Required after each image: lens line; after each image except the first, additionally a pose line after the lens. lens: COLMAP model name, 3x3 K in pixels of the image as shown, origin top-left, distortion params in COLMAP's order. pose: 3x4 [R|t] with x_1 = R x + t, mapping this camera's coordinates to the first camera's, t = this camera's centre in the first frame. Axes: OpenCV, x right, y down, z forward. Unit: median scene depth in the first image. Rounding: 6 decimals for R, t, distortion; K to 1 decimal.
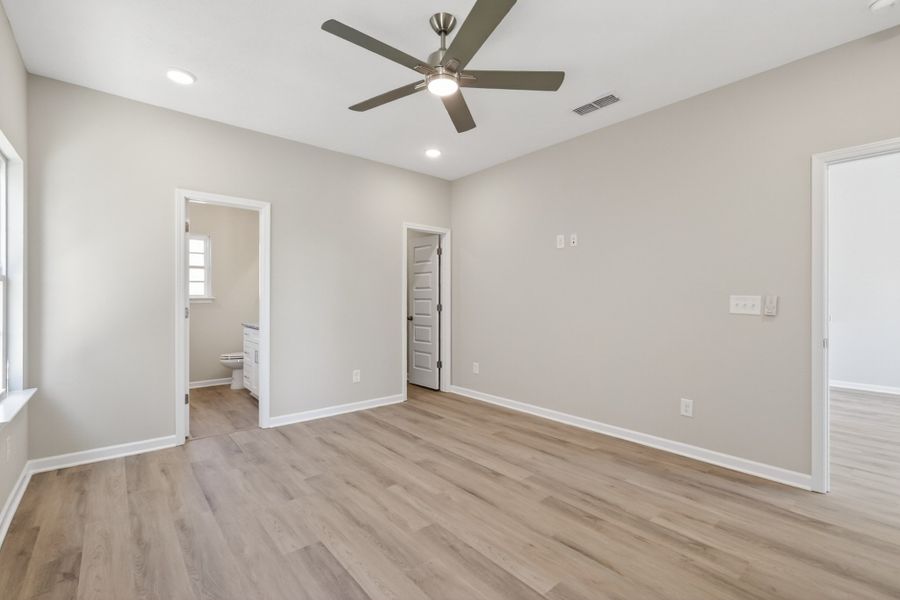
lens RADIAL K [[394.2, 0, 452.1], [0, 394.2, 301.2], [0, 0, 1]] dist [0.001861, 0.000244]
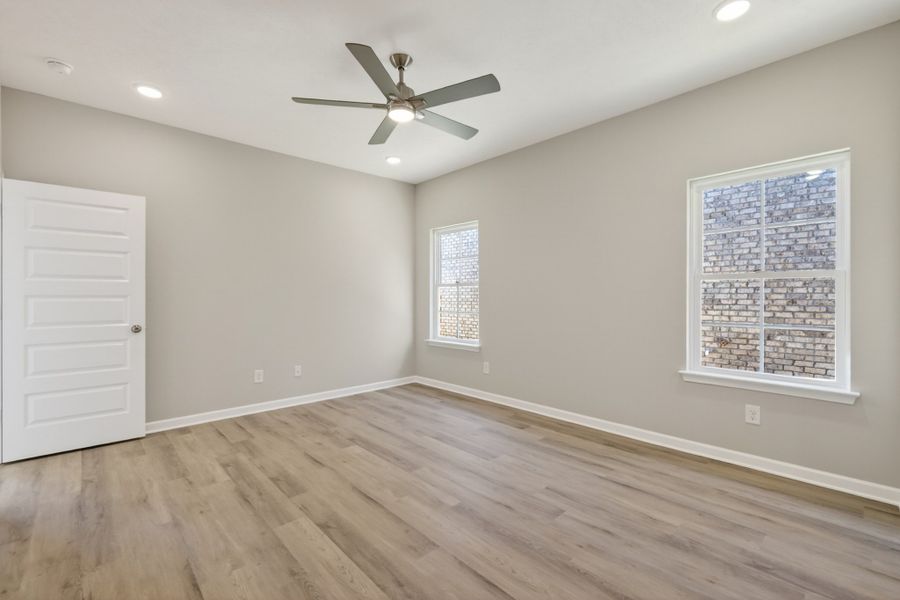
lens RADIAL K [[394.2, 0, 448.7], [0, 394.2, 298.9], [0, 0, 1]] dist [0.001861, 0.000244]
pose [[-0.999261, 0.002677, -0.038344, -0.099551], [0.002315, 0.999953, 0.009463, -0.004366], [0.038368, 0.009367, -0.999220, 1.830965]]
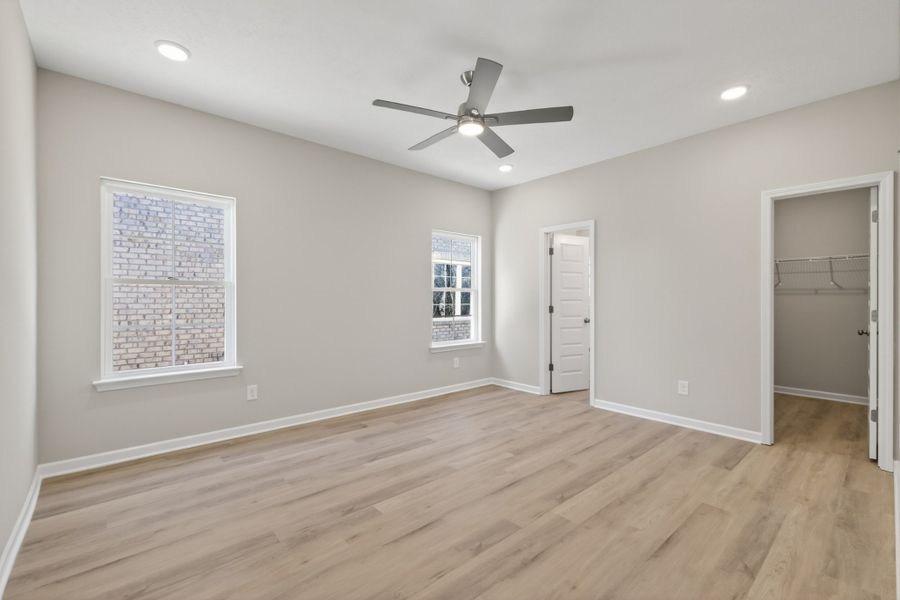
lens RADIAL K [[394.2, 0, 452.6], [0, 394.2, 298.6], [0, 0, 1]] dist [0.001861, 0.000244]
pose [[0.023444, -0.004679, -0.999714, 1.021326], [-0.004741, 0.999977, -0.004792, 0.000223], [0.999714, 0.004852, 0.023421, 0.765158]]
